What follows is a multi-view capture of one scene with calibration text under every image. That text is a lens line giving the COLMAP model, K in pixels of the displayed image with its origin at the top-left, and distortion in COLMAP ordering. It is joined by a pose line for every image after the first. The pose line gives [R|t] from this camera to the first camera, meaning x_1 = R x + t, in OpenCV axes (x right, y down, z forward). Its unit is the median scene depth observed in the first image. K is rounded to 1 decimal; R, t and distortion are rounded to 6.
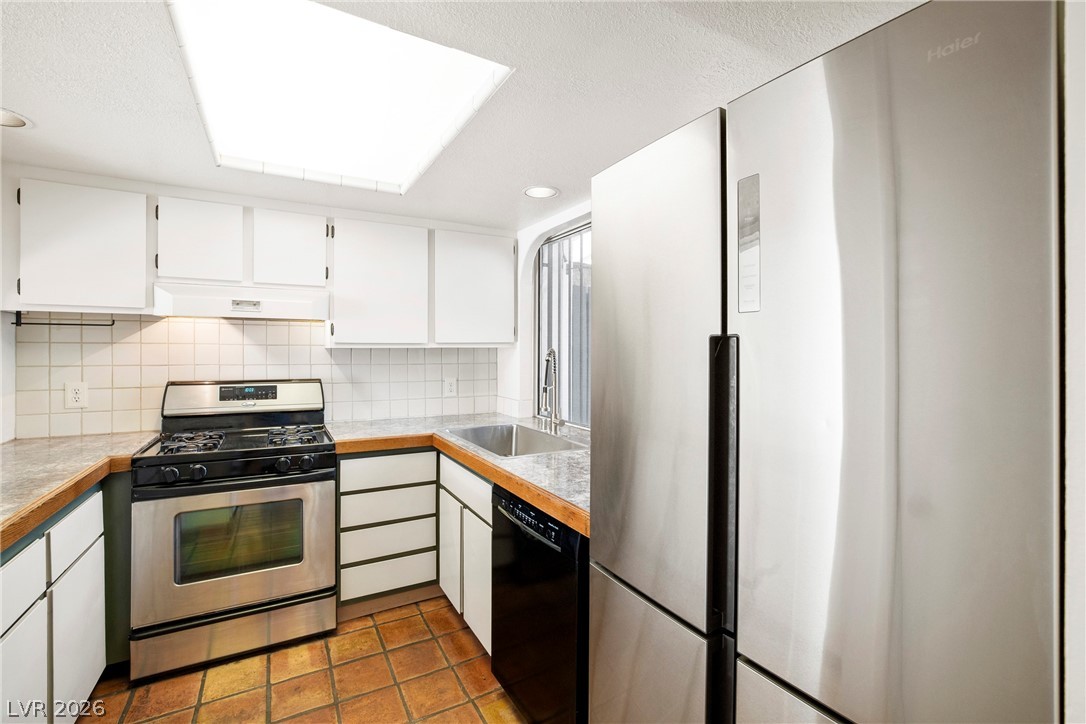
lens RADIAL K [[465.4, 0, 544.1], [0, 465.4, 352.5], [0, 0, 1]] dist [-0.038892, 0.012711]
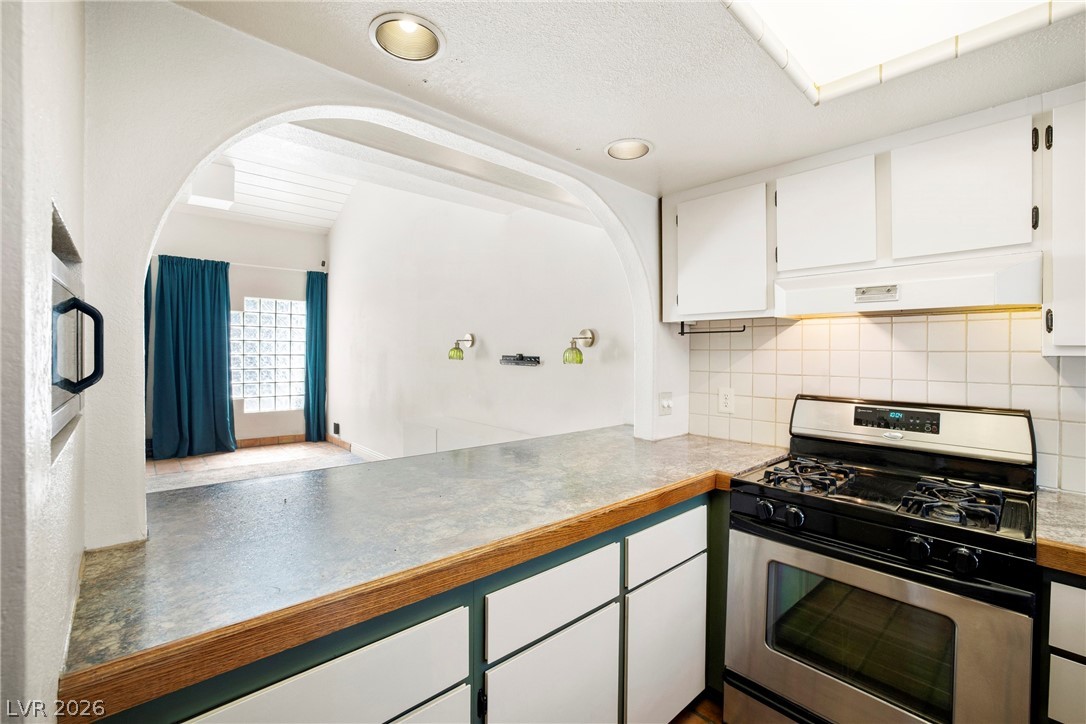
lens RADIAL K [[465.4, 0, 544.1], [0, 465.4, 352.5], [0, 0, 1]] dist [-0.038892, 0.012711]
pose [[0.213490, -0.005185, -0.976931, -0.083513], [-0.014782, 0.999854, -0.008537, -0.000326], [0.976833, 0.016263, 0.213382, 0.362196]]
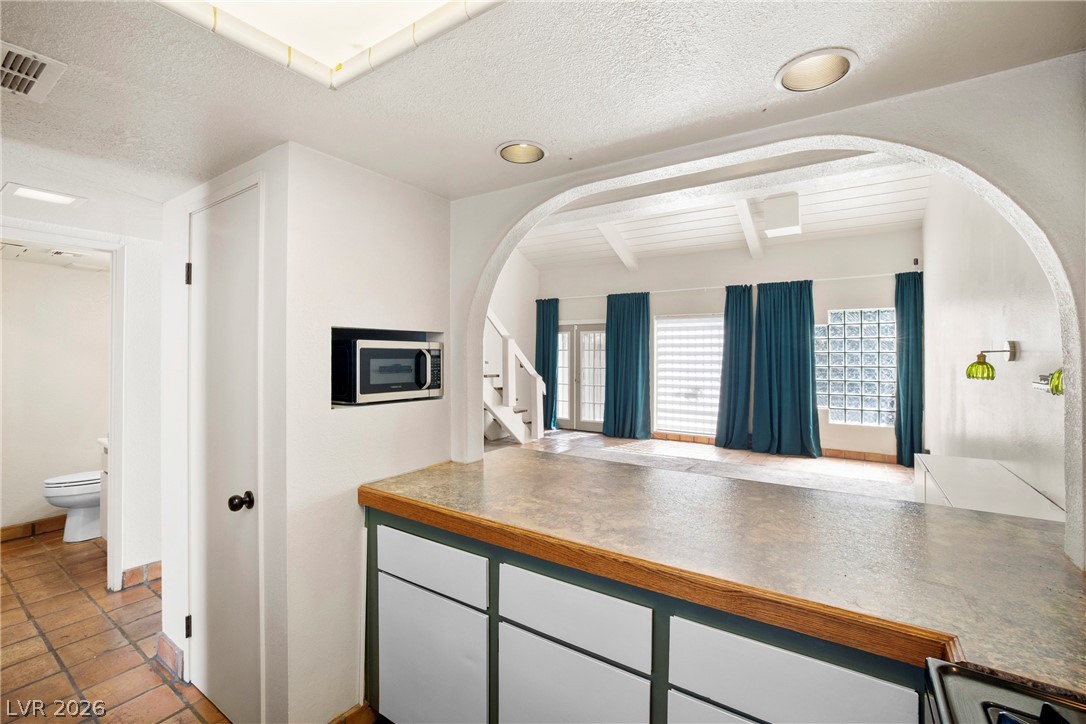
lens RADIAL K [[465.4, 0, 544.1], [0, 465.4, 352.5], [0, 0, 1]] dist [-0.038892, 0.012711]
pose [[-0.893015, -0.013759, -0.449816, -0.320836], [-0.012591, 0.999905, -0.005589, -0.033960], [0.449850, 0.000672, -0.893104, 0.979172]]
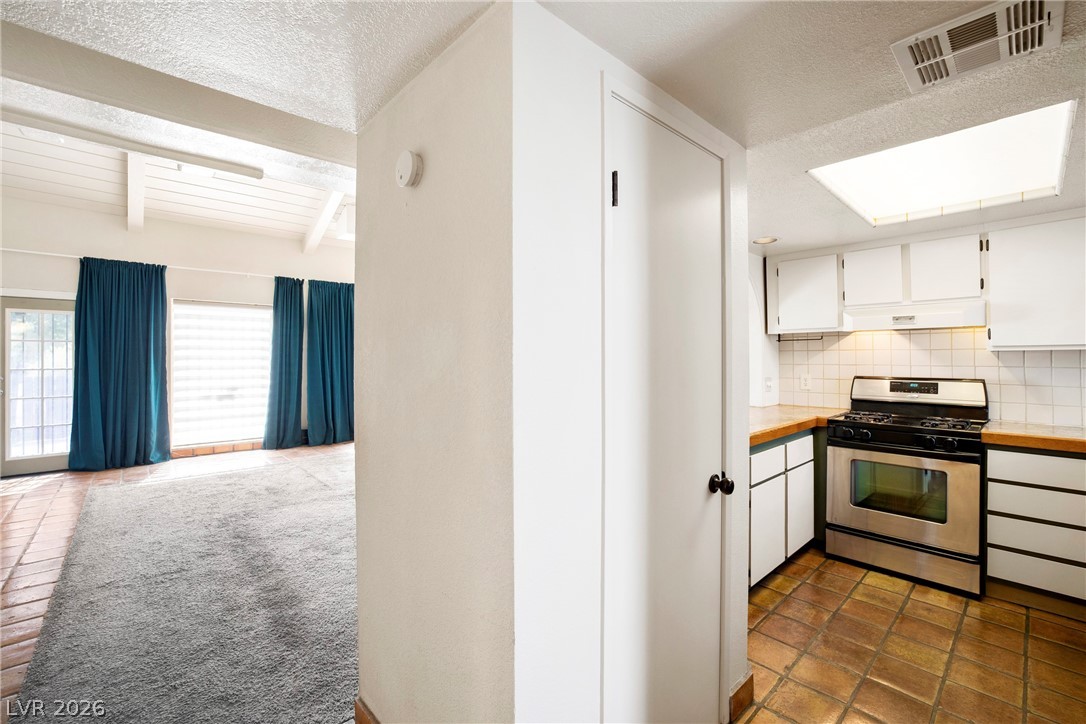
lens RADIAL K [[465.4, 0, 544.1], [0, 465.4, 352.5], [0, 0, 1]] dist [-0.038892, 0.012711]
pose [[0.215442, -0.017774, -0.976355, 0.415376], [-0.002460, 0.999821, -0.018744, 0.019783], [0.976513, 0.006441, 0.215360, -0.304529]]
